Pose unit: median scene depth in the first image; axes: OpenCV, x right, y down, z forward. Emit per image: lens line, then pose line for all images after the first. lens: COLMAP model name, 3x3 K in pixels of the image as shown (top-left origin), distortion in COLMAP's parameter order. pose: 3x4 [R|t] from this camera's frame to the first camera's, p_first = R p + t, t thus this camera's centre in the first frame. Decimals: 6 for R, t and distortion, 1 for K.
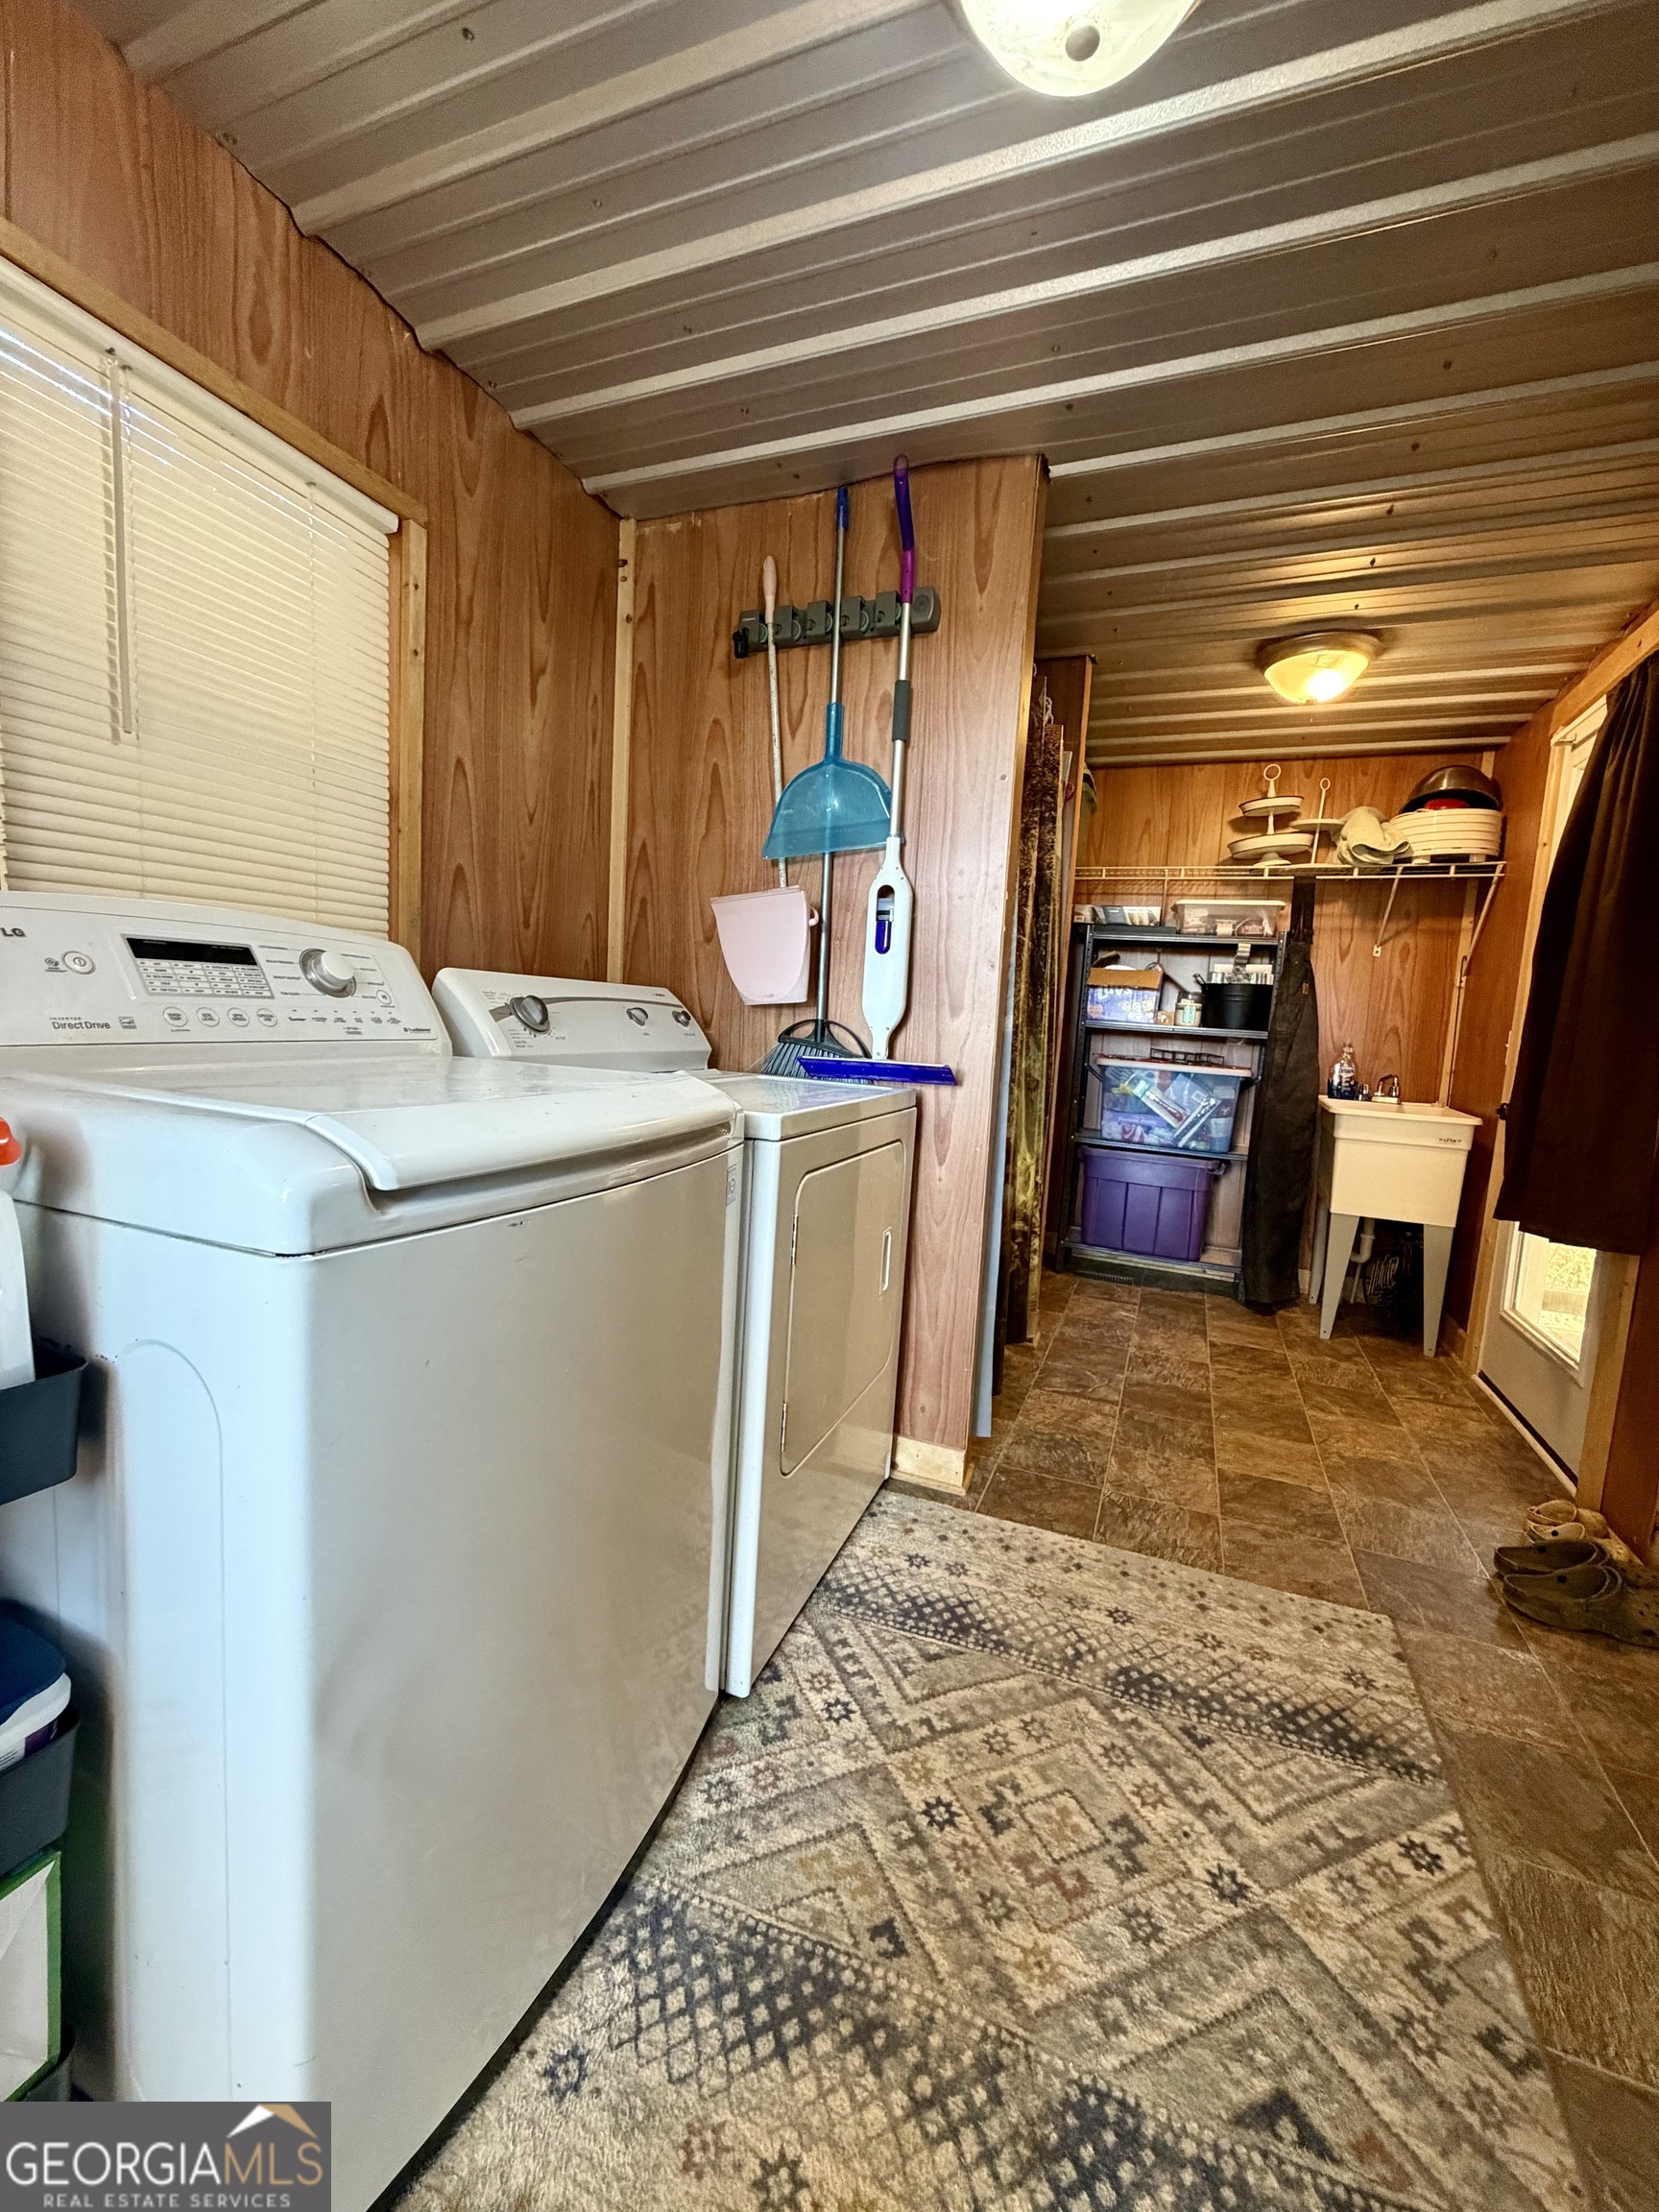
lens RADIAL K [[879.3, 0, 833.7], [0, 879.3, 1116.5], [0, 0, 1]] dist [0.000007, 0.000204]
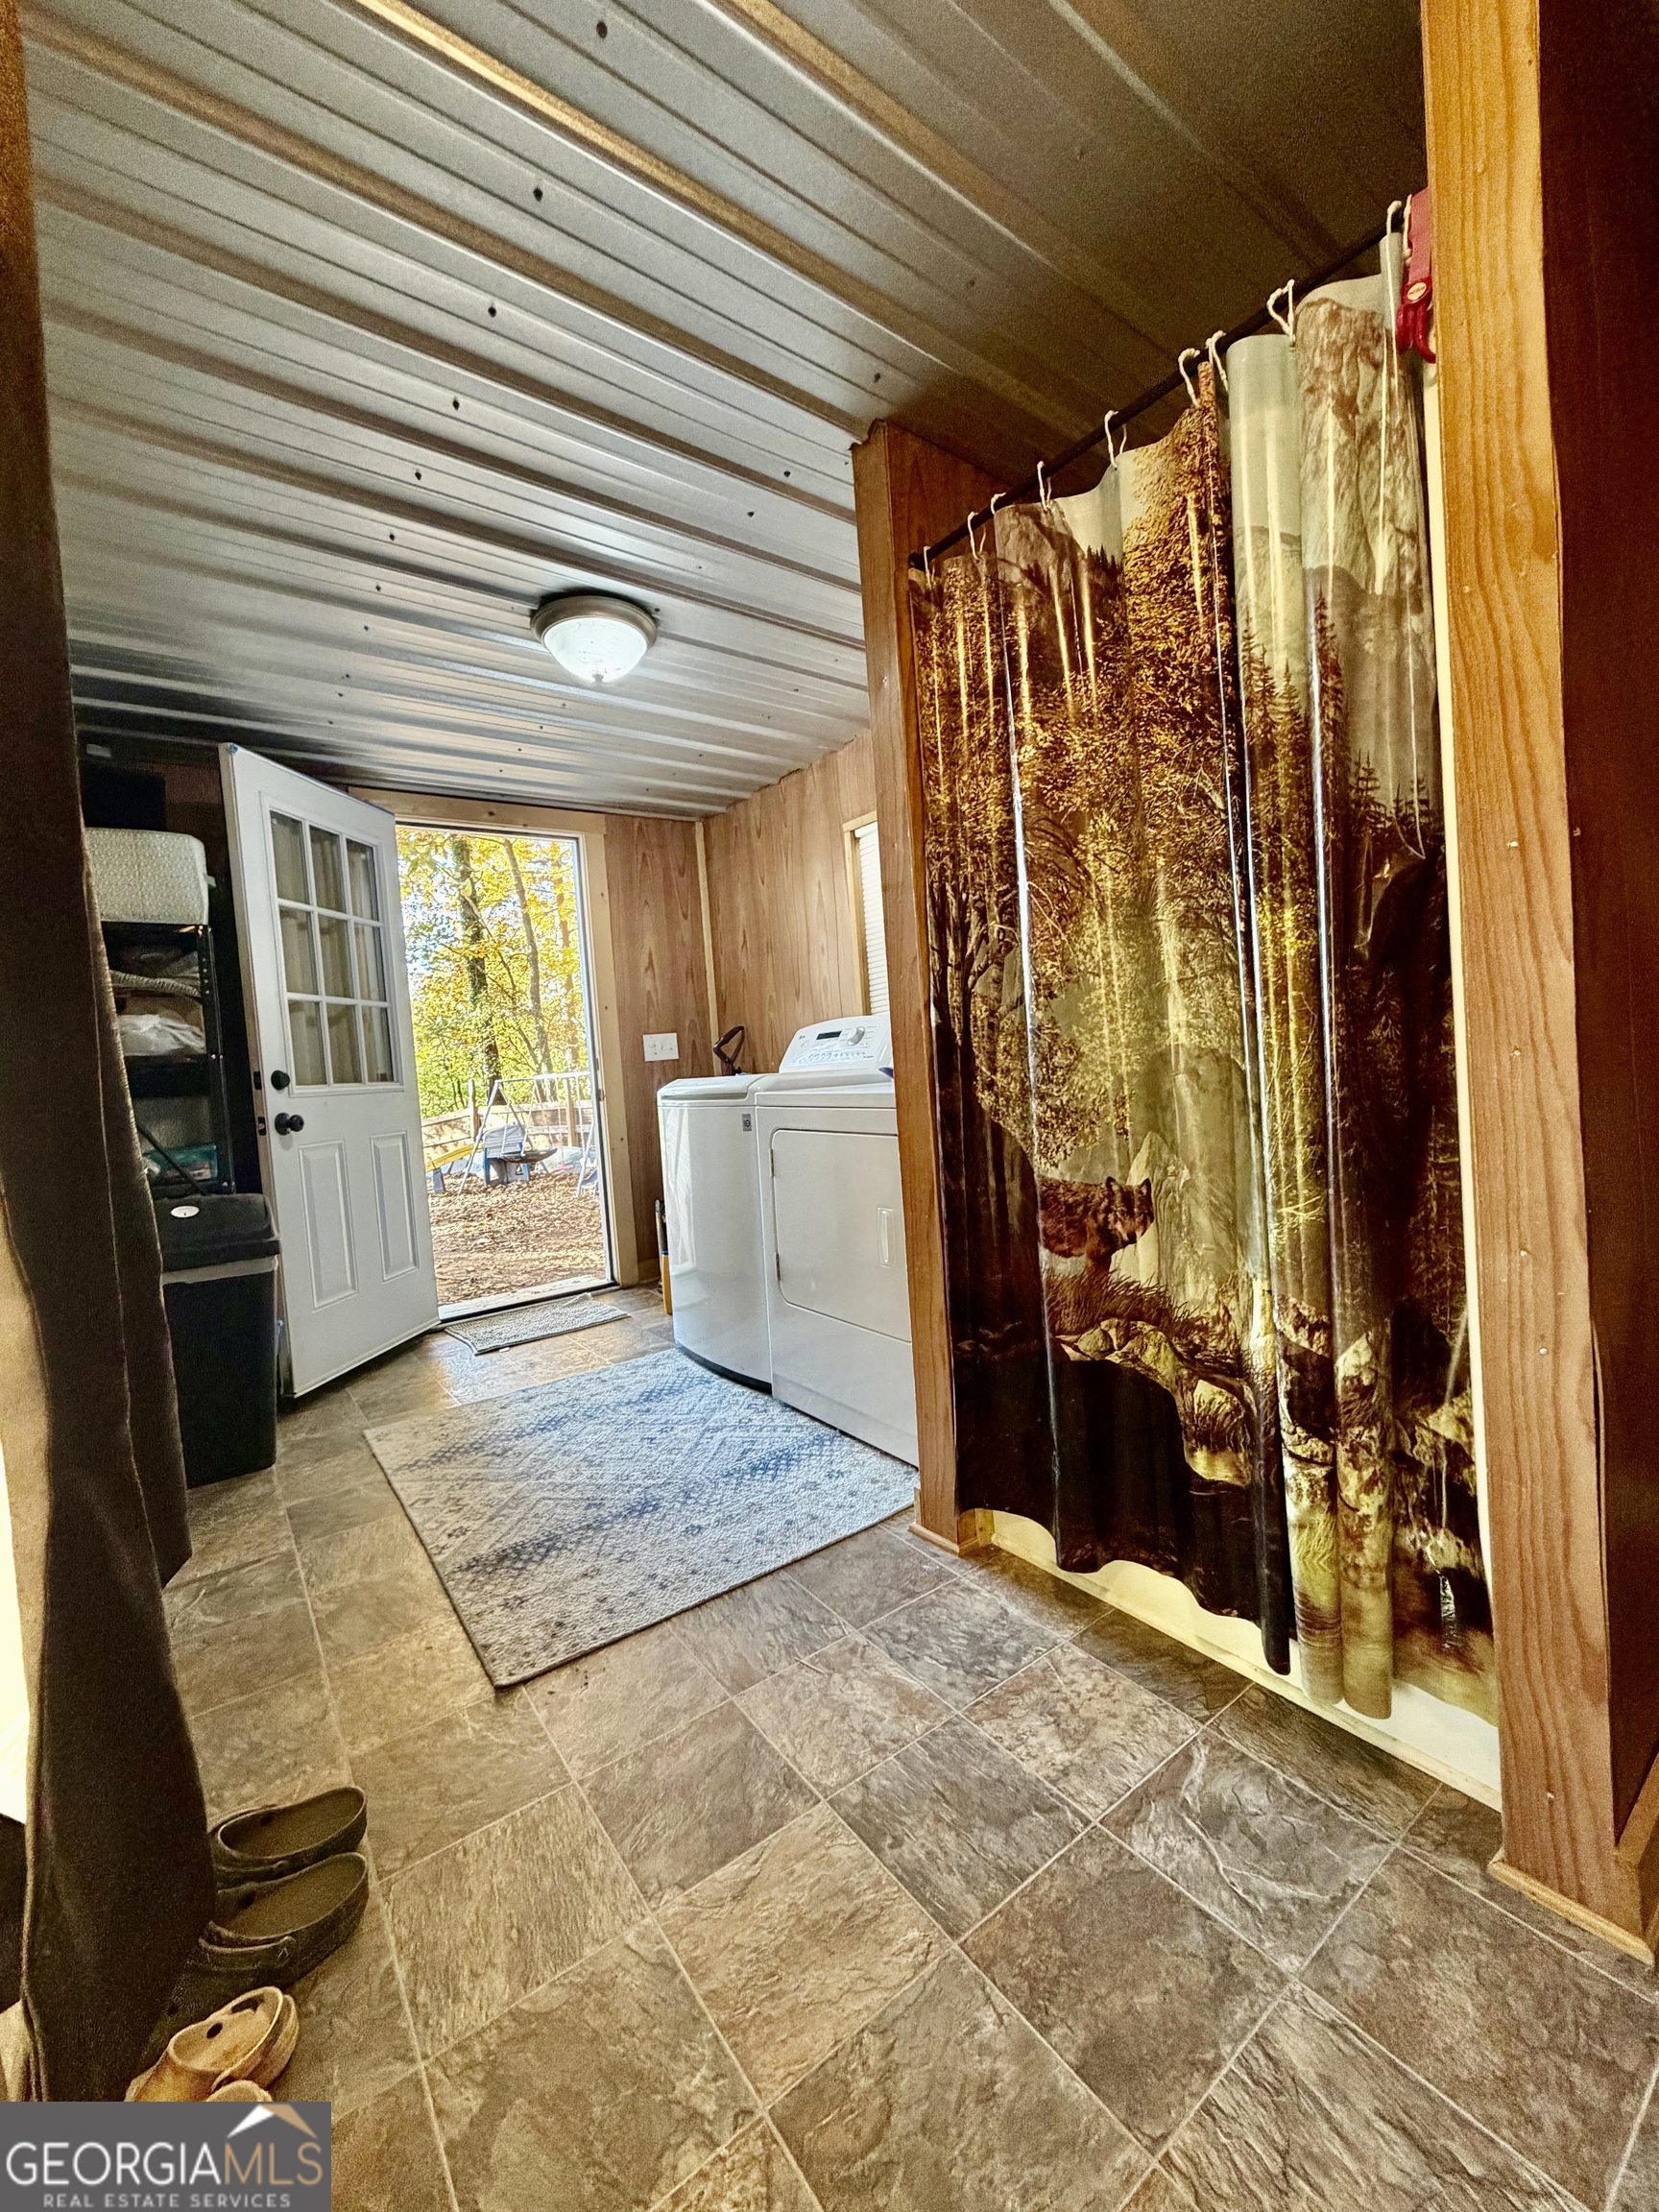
lens RADIAL K [[883.2, 0, 831.8], [0, 883.2, 1100.1], [0, 0, 1]] dist [0.003133, -0.000038]
pose [[-0.527864, 0.010177, -0.849268, 0.694196], [-0.065756, 0.996437, 0.052812, -0.046262], [0.846780, 0.083722, -0.525314, 0.978284]]
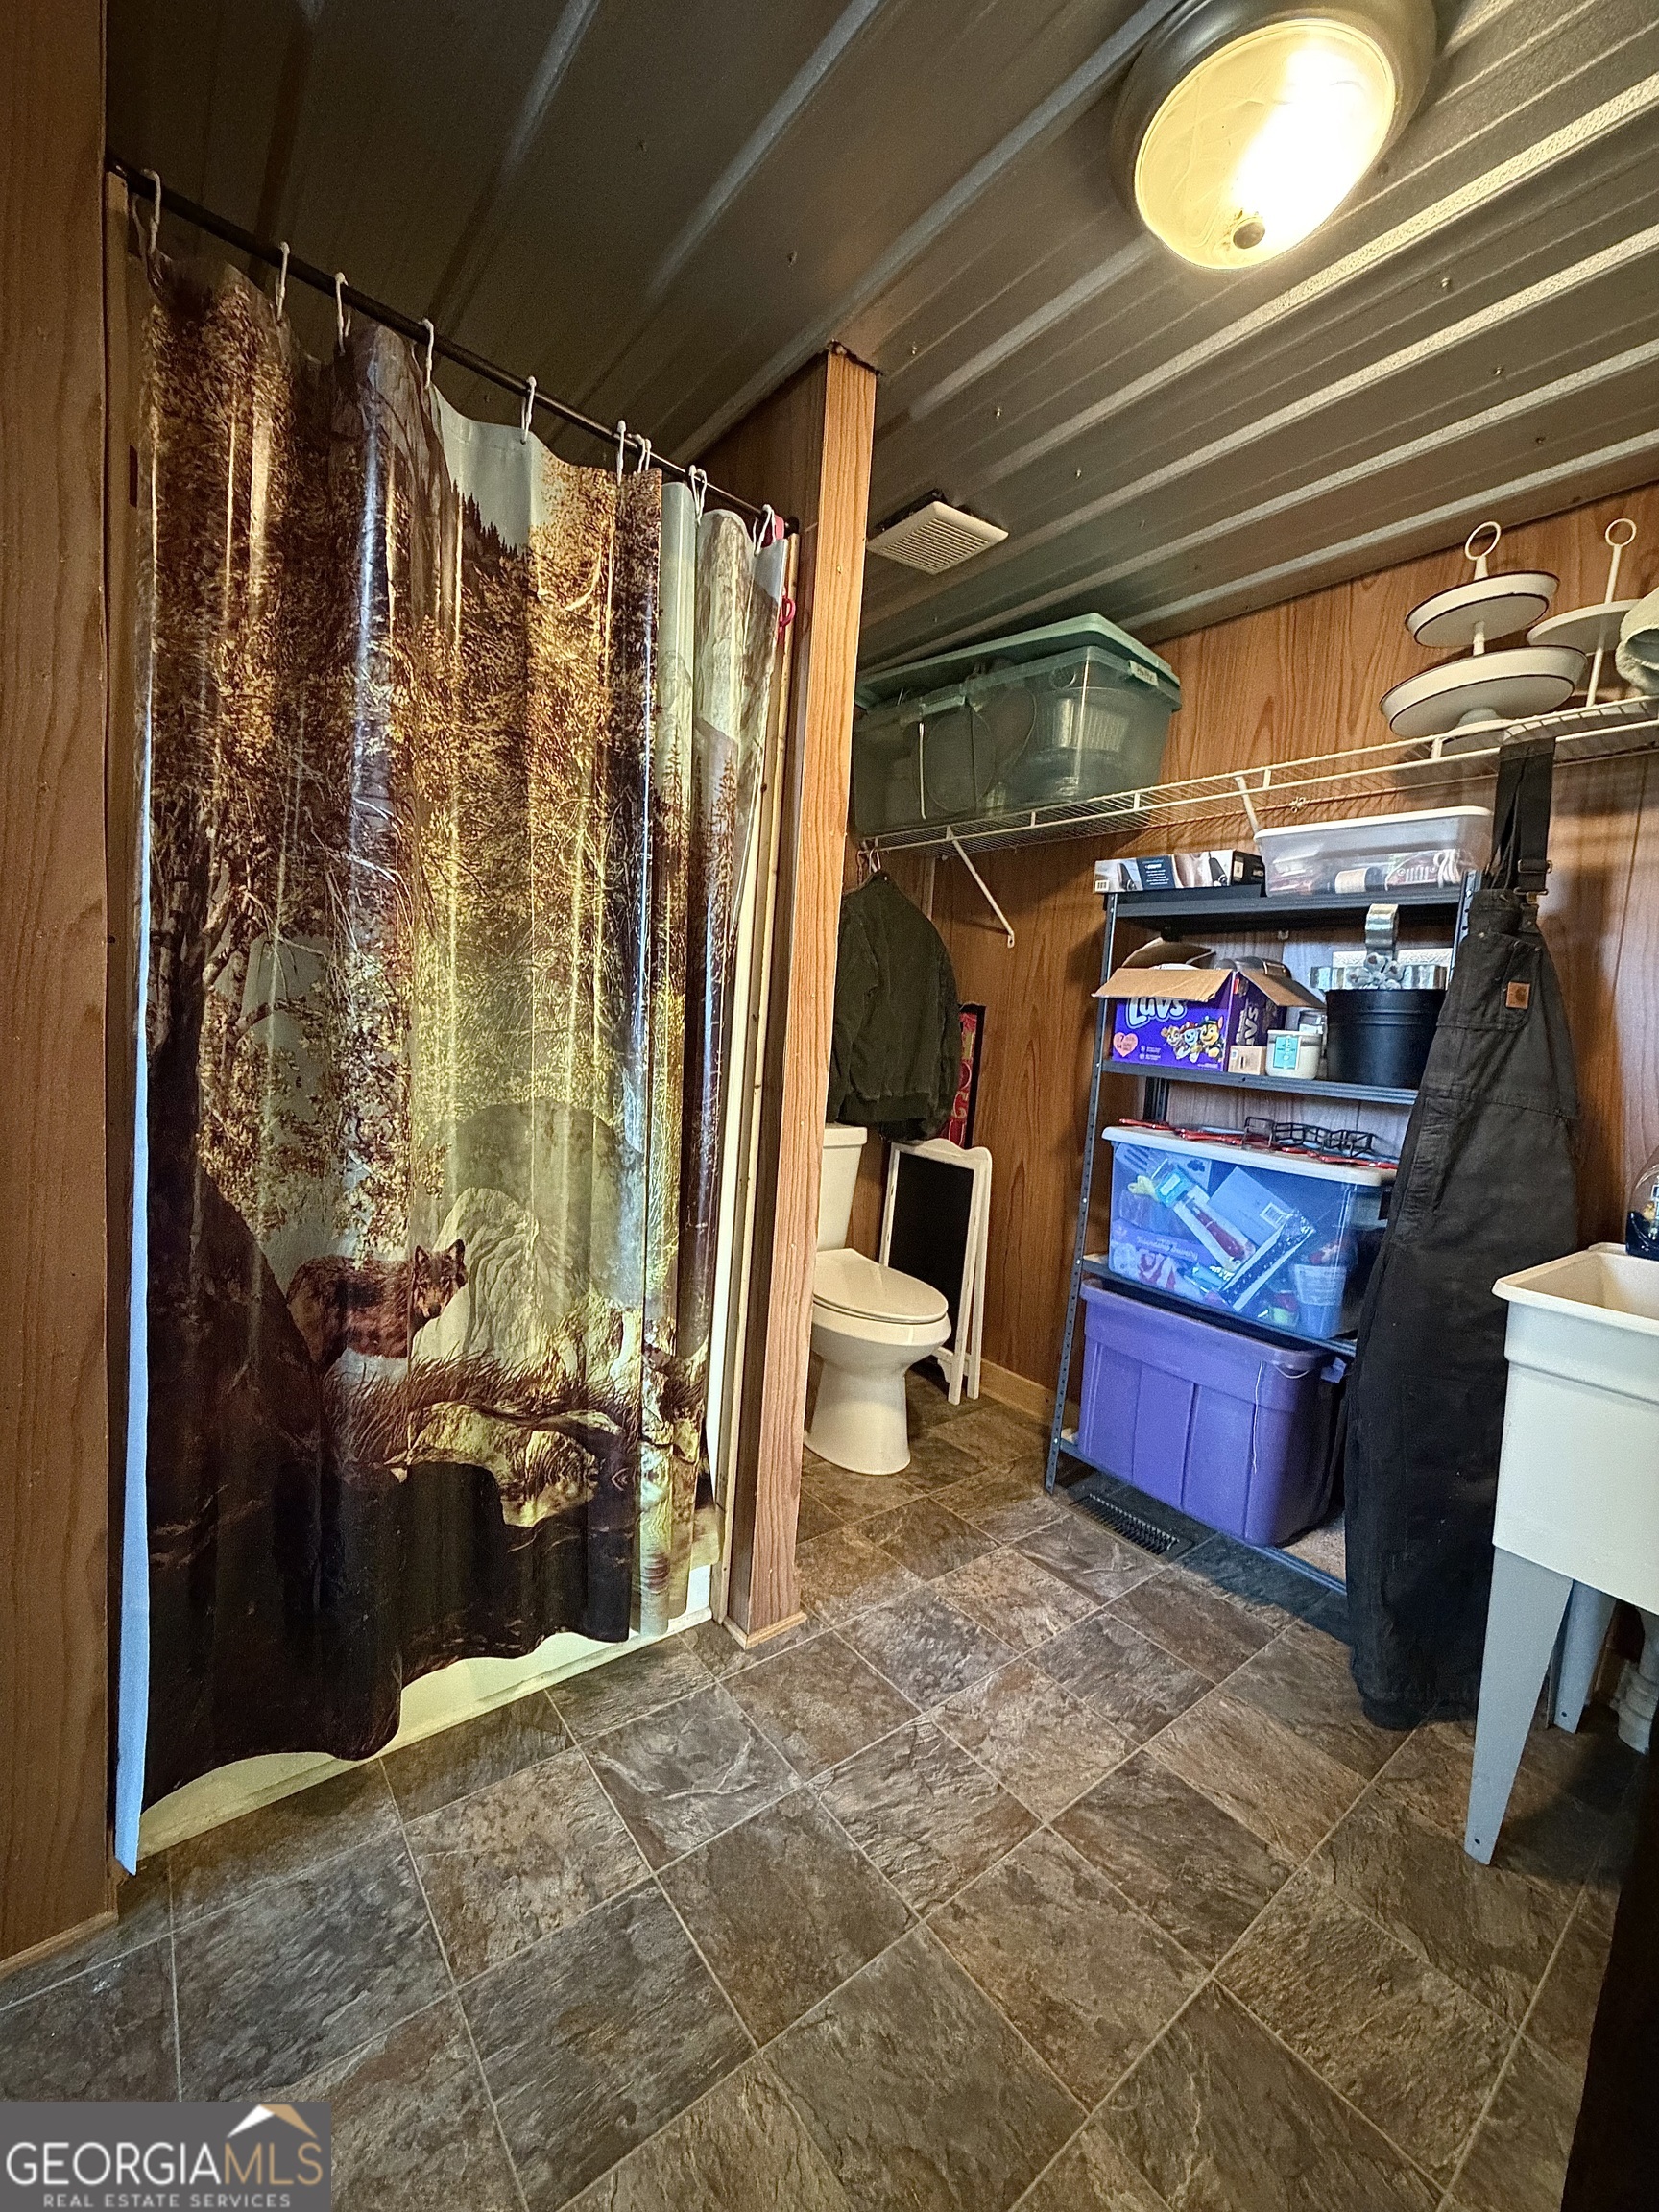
lens RADIAL K [[880.7, 0, 829.5], [0, 880.7, 1106.0], [0, 0, 1]] dist [-0.000157, -0.000079]
pose [[0.870711, 0.051039, -0.489139, 0.545908], [-0.084695, 0.995302, -0.046911, -0.050107], [0.484446, 0.082274, 0.870943, 0.546316]]
